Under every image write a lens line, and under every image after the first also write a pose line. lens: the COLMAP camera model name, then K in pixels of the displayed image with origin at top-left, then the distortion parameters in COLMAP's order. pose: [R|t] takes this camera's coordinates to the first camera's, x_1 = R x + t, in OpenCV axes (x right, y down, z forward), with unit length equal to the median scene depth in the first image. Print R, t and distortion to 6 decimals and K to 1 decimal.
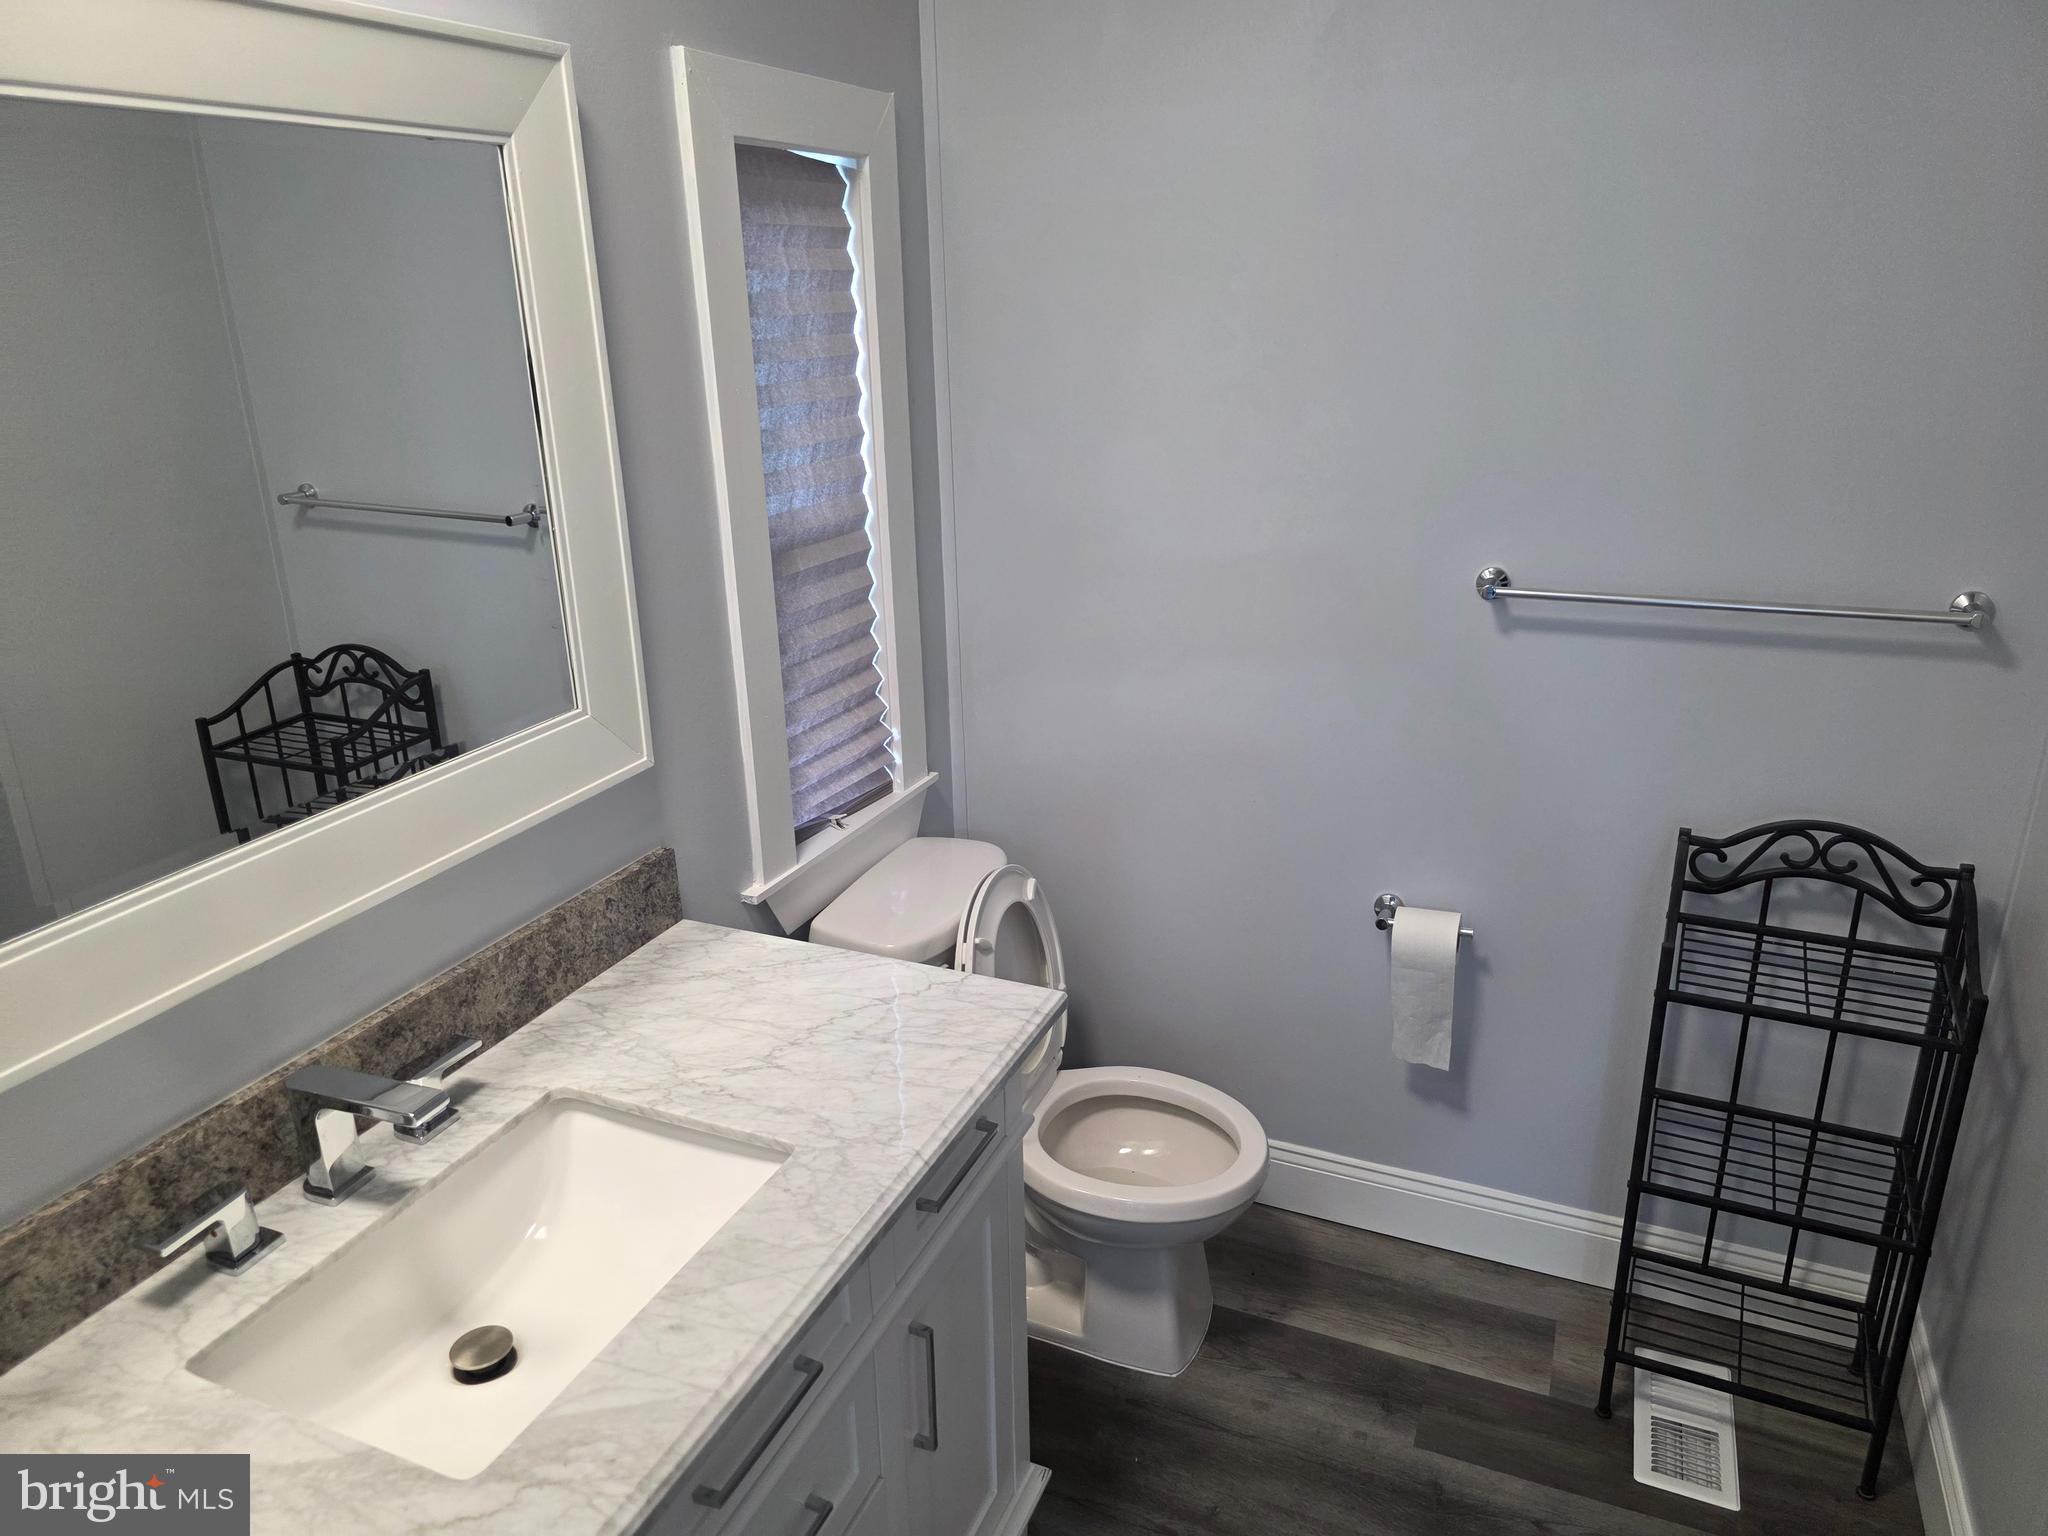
lens RADIAL K [[1371.4, 0, 1016.6], [0, 1371.4, 760.3], [0, 0, 1]] dist [0.064560, -0.065481]
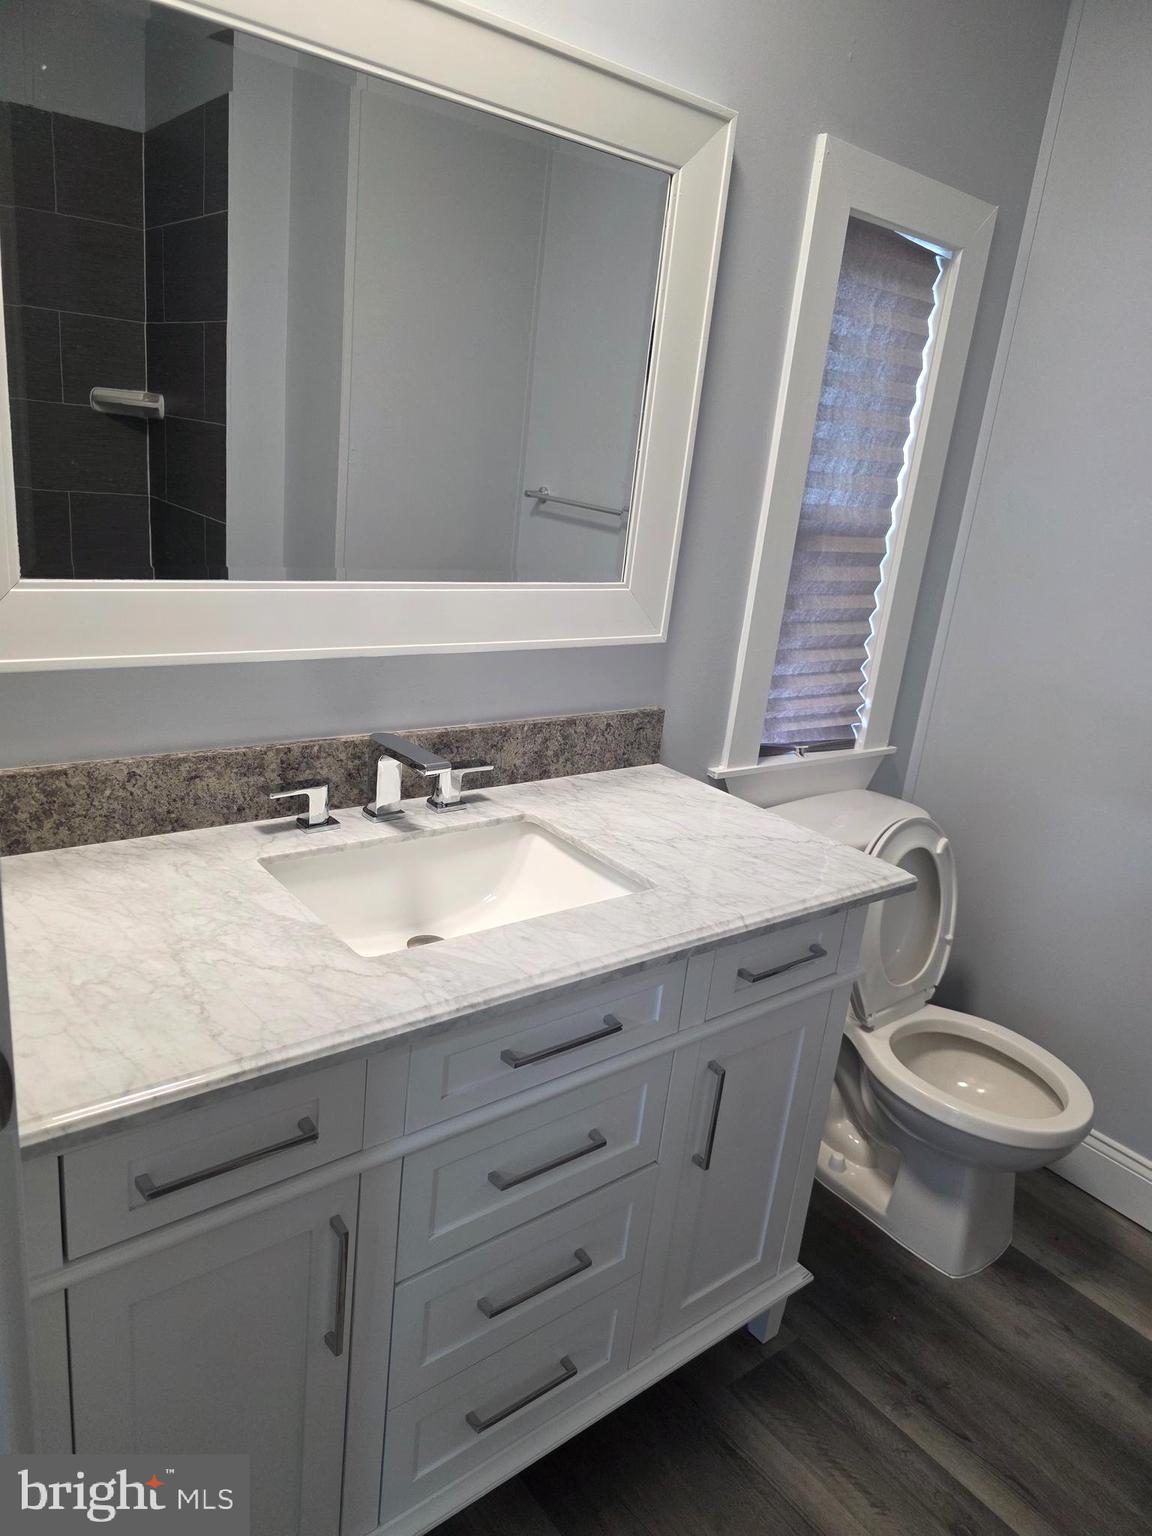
lens RADIAL K [[1028.5, 0, 581.7], [0, 1028.5, 765.9], [0, 0, 1]] dist [0.064560, -0.065481]
pose [[0.872137, 0.246435, -0.422667, 0.136248], [-0.274474, 0.961577, -0.005710, 0.156735], [0.405020, 0.120991, 0.906267, 0.038906]]
